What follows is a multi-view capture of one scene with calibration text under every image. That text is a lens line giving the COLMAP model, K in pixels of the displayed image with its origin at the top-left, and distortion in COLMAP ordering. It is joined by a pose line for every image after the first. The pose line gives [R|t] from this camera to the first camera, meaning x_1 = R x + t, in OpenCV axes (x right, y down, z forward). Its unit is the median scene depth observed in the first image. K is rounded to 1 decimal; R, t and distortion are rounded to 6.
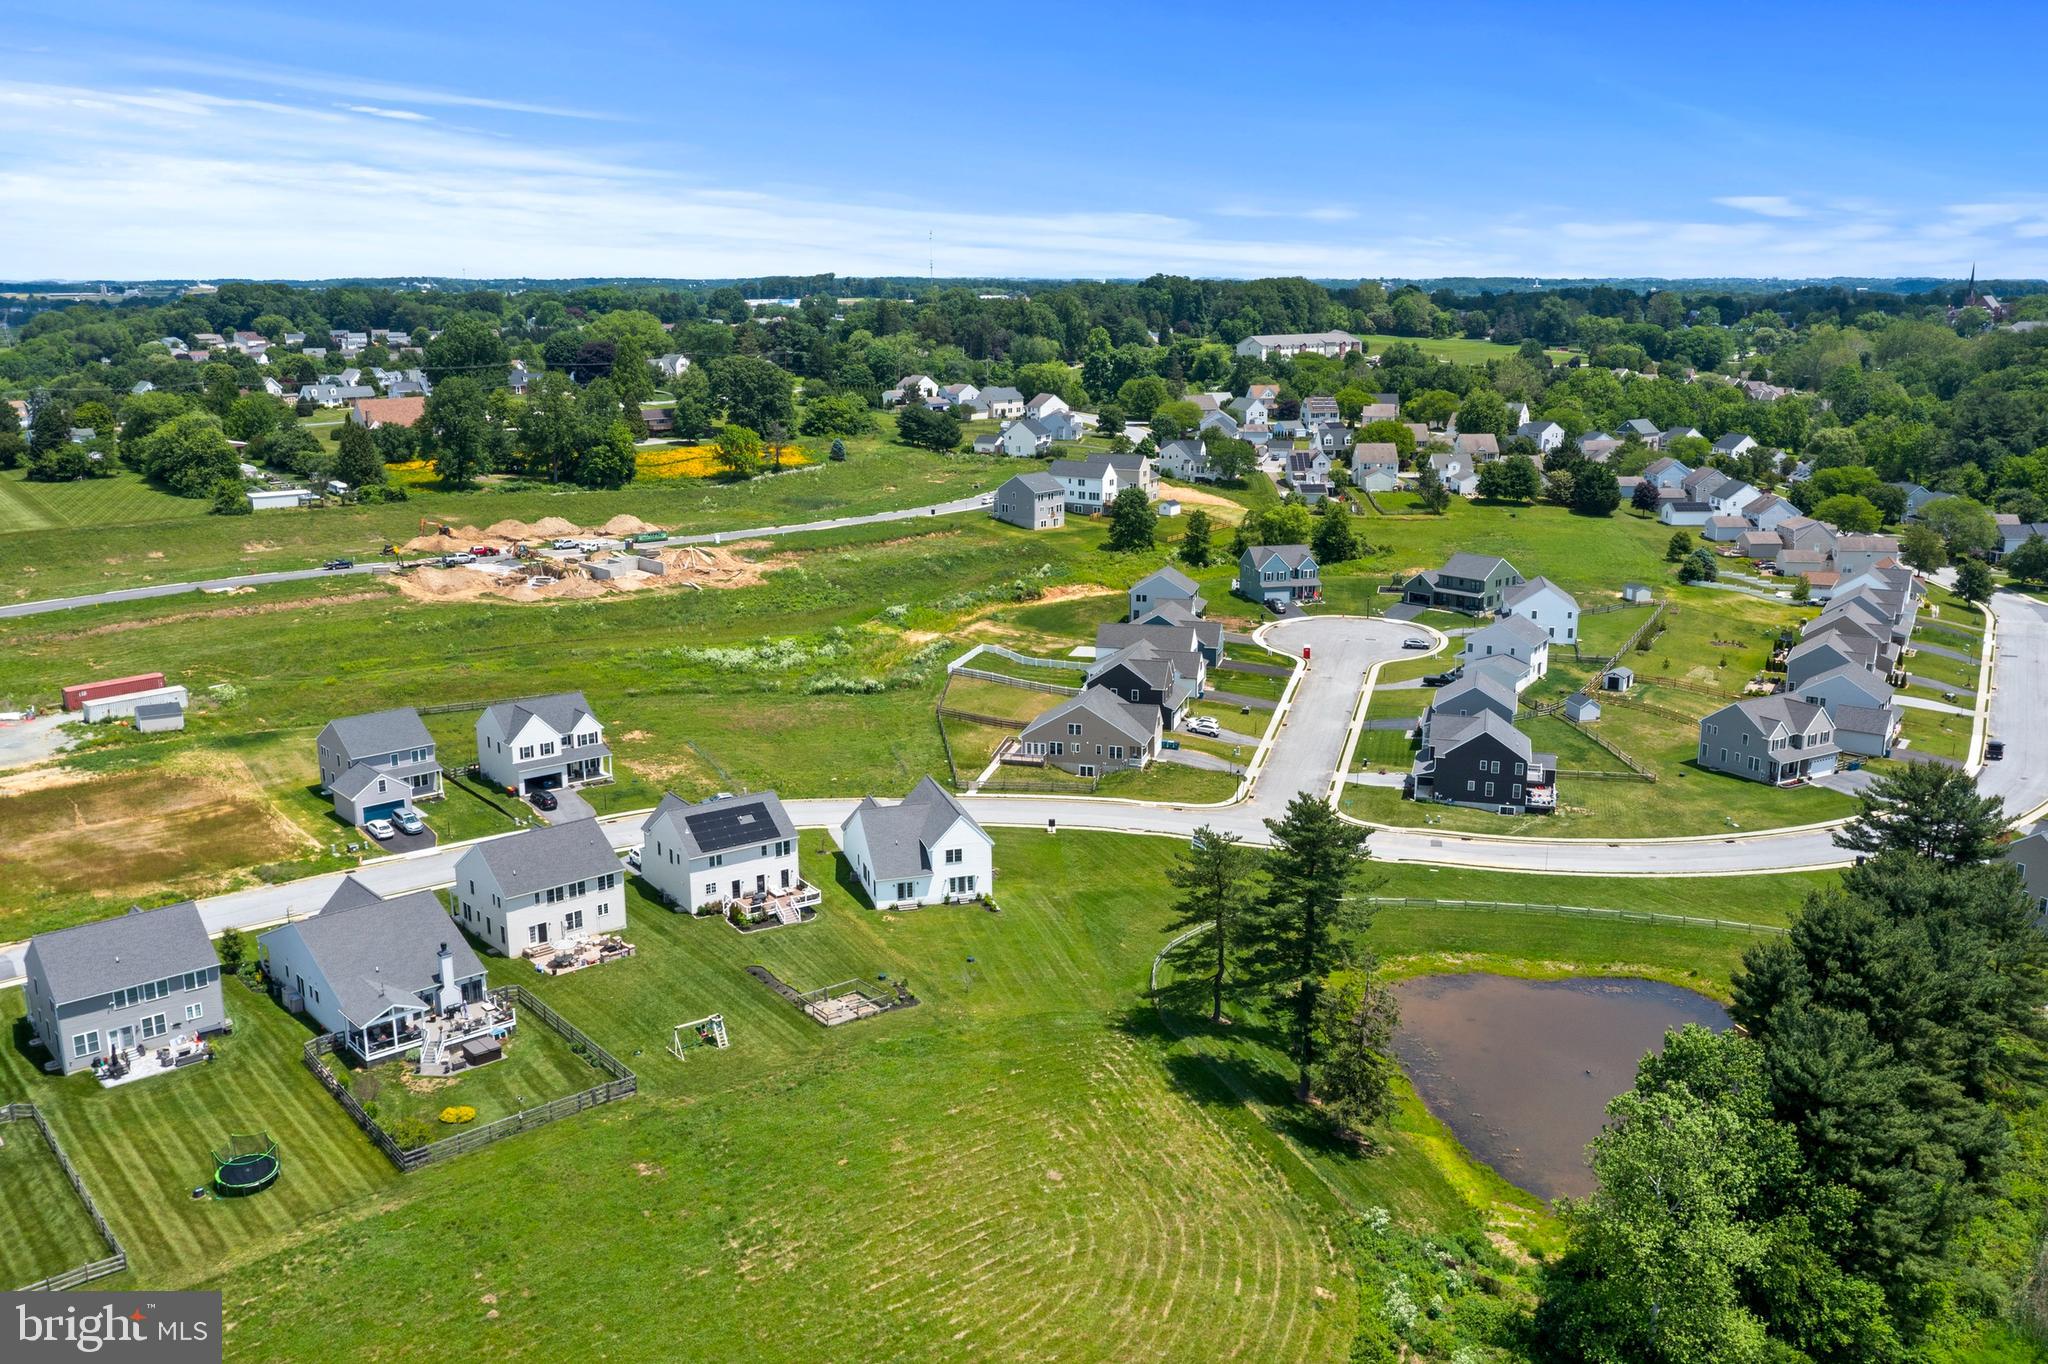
lens RADIAL K [[1646.8, 0, 1030.5], [0, 1646.8, 679.5], [0, 0, 1]] dist [-0.010955, 0.001829]
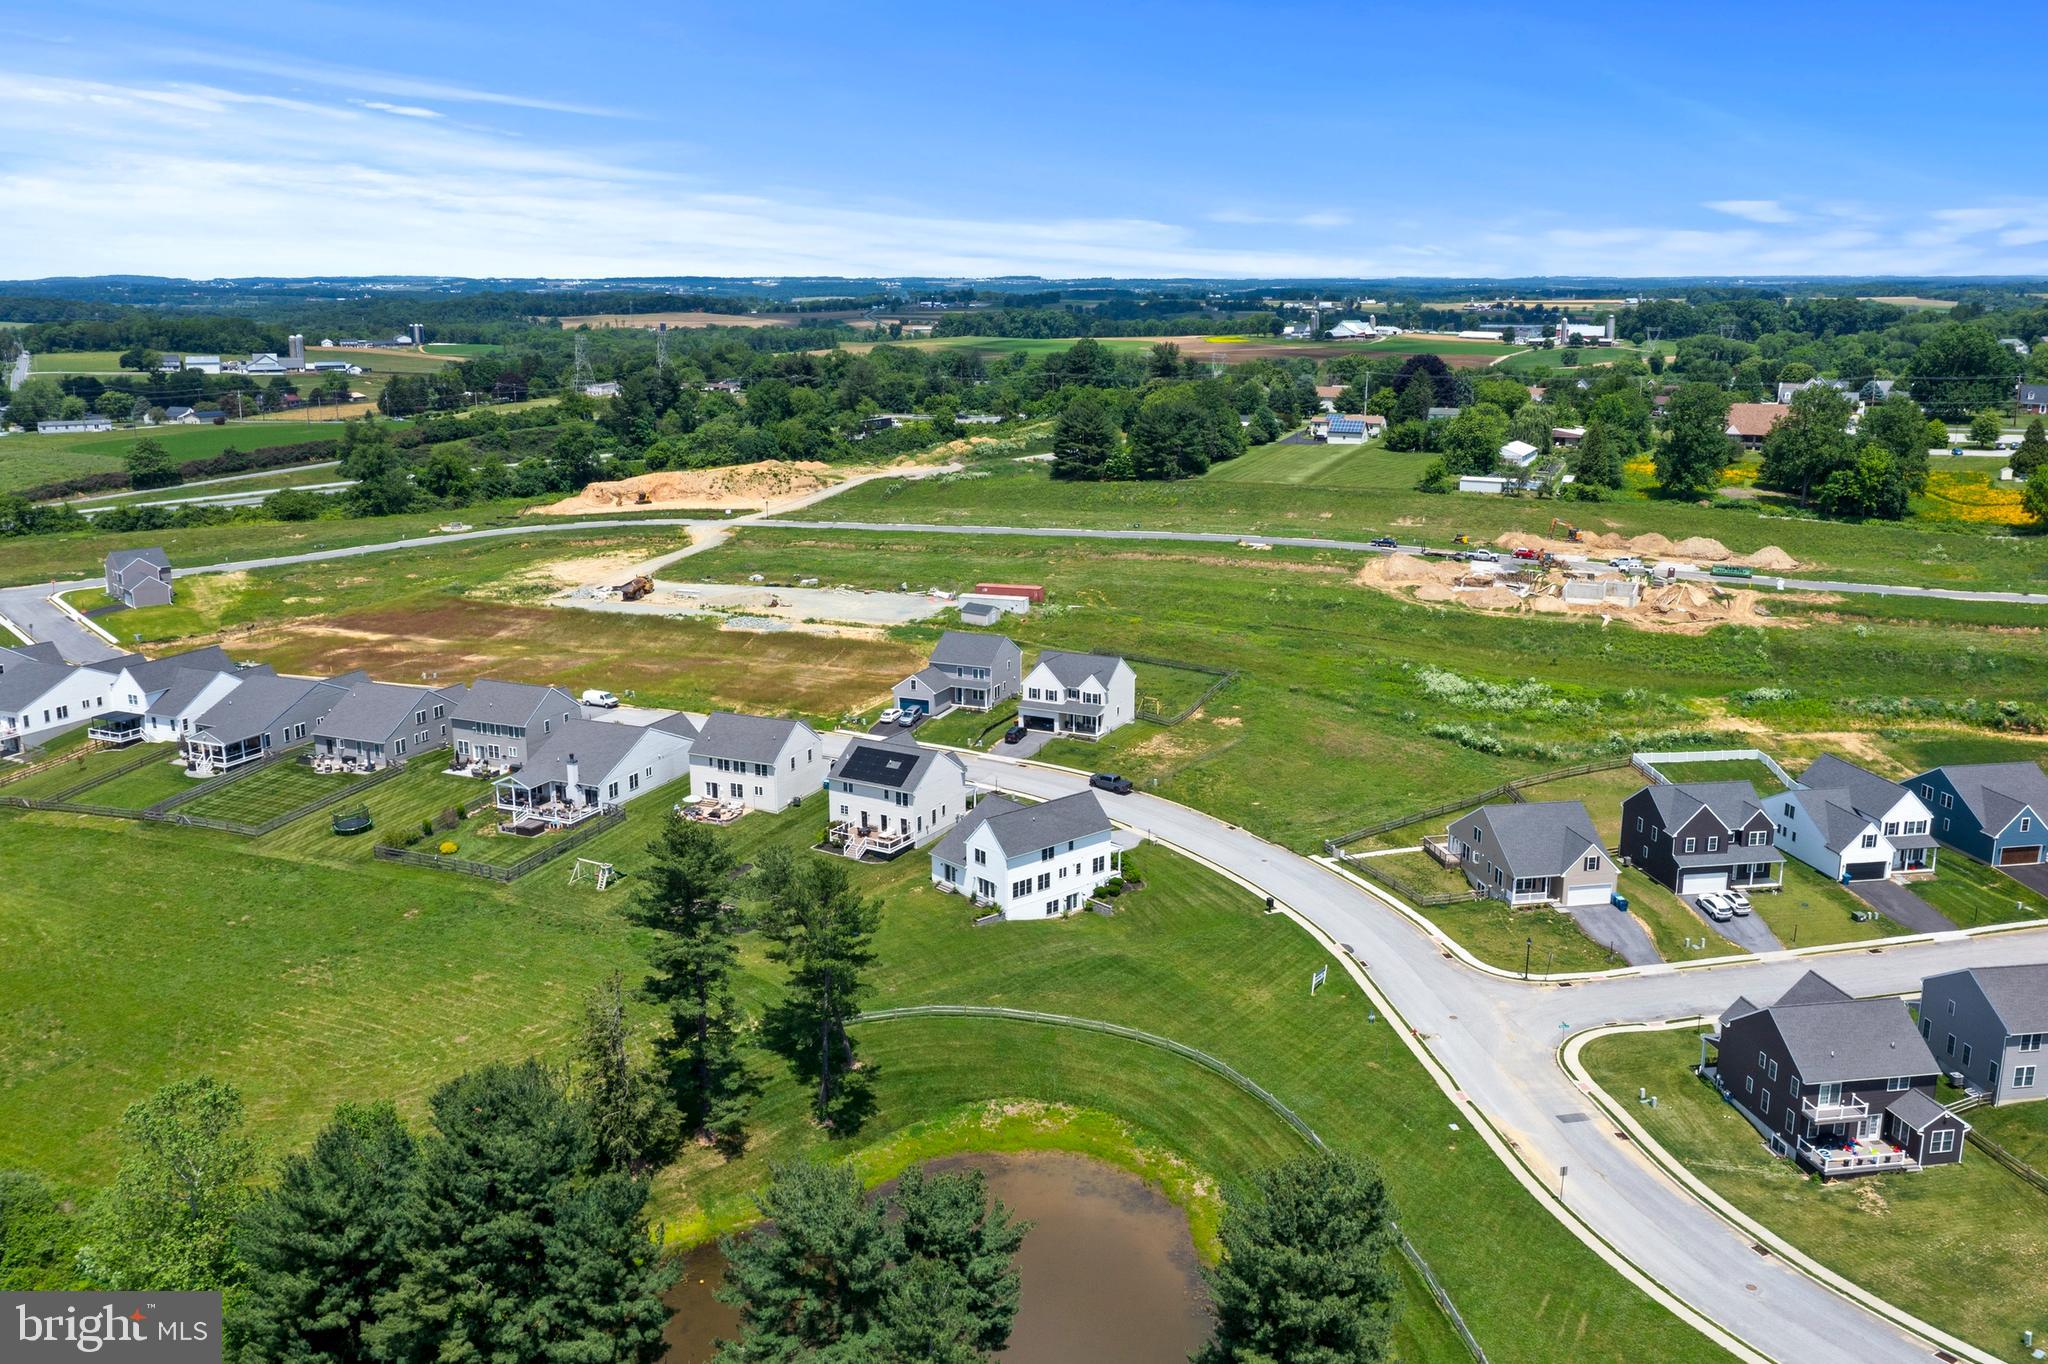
lens RADIAL K [[1665.9, 0, 1067.3], [0, 1665.9, 687.1], [0, 0, 1]] dist [-0.010302, 0.004725]
pose [[0.430631, 0.213603, -0.876887, 0.835214], [-0.214478, 0.967977, 0.130464, -0.134769], [0.876673, 0.131891, 0.462654, 0.560937]]
